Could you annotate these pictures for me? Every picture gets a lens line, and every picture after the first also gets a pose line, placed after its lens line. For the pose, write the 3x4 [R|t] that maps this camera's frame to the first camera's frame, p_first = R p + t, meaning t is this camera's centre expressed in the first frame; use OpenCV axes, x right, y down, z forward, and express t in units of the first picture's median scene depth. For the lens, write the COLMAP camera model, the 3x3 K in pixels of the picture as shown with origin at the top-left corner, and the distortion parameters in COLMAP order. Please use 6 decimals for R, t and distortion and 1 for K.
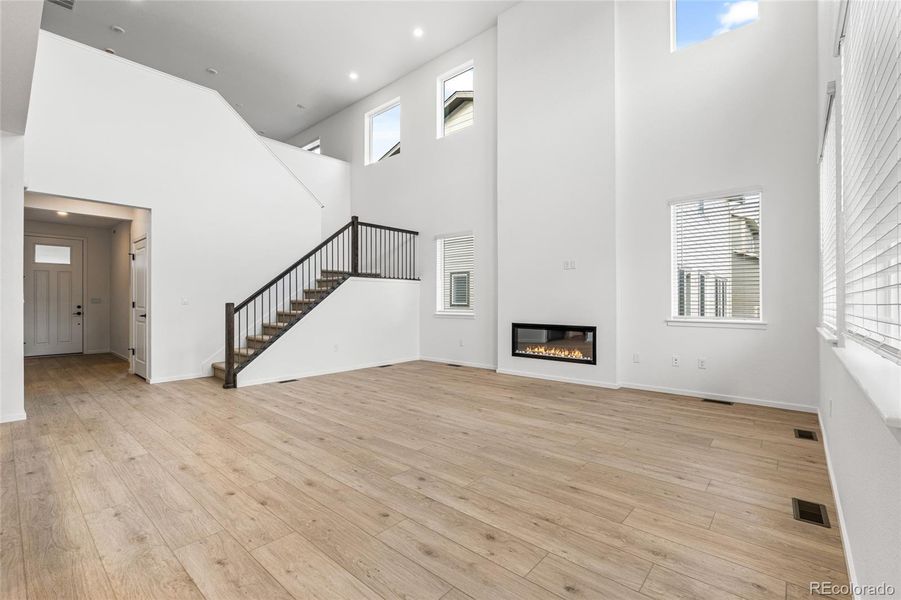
lens RADIAL K [[396.8, 0, 448.5], [0, 396.8, 303.5], [0, 0, 1]] dist [-0.005768, -0.000706]
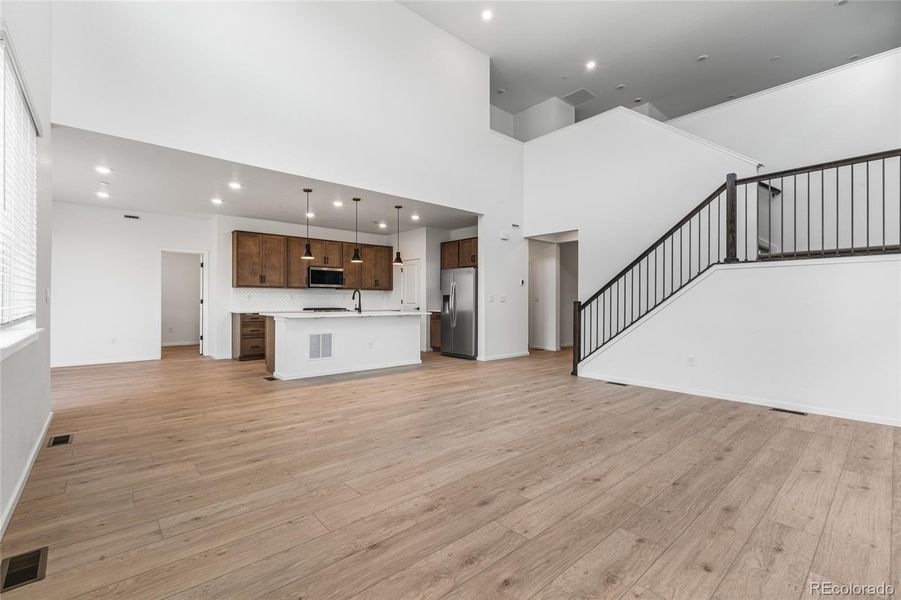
lens RADIAL K [[396.8, 0, 448.5], [0, 396.8, 303.5], [0, 0, 1]] dist [-0.005768, -0.000706]
pose [[-0.130127, 0.006605, -0.991475, 0.982078], [-0.005964, 0.999955, 0.007444, -0.001931], [0.991479, 0.006882, -0.130081, 1.204430]]
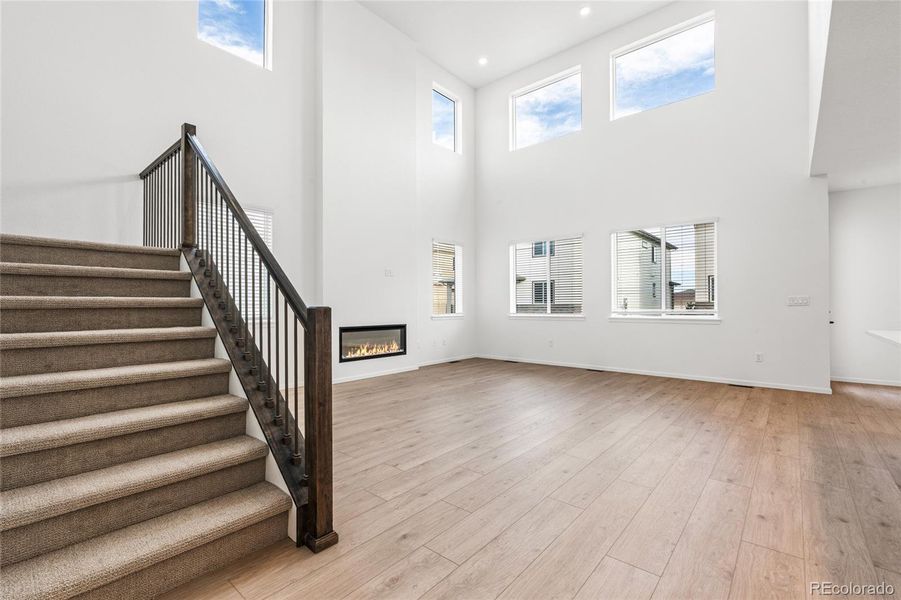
lens RADIAL K [[396.8, 0, 448.5], [0, 396.8, 303.5], [0, 0, 1]] dist [-0.005768, -0.000706]
pose [[-0.002510, 0.005152, 0.999984, -1.403325], [0.005221, 0.999973, -0.005139, -0.000559], [-0.999983, 0.005208, -0.002537, 1.357218]]
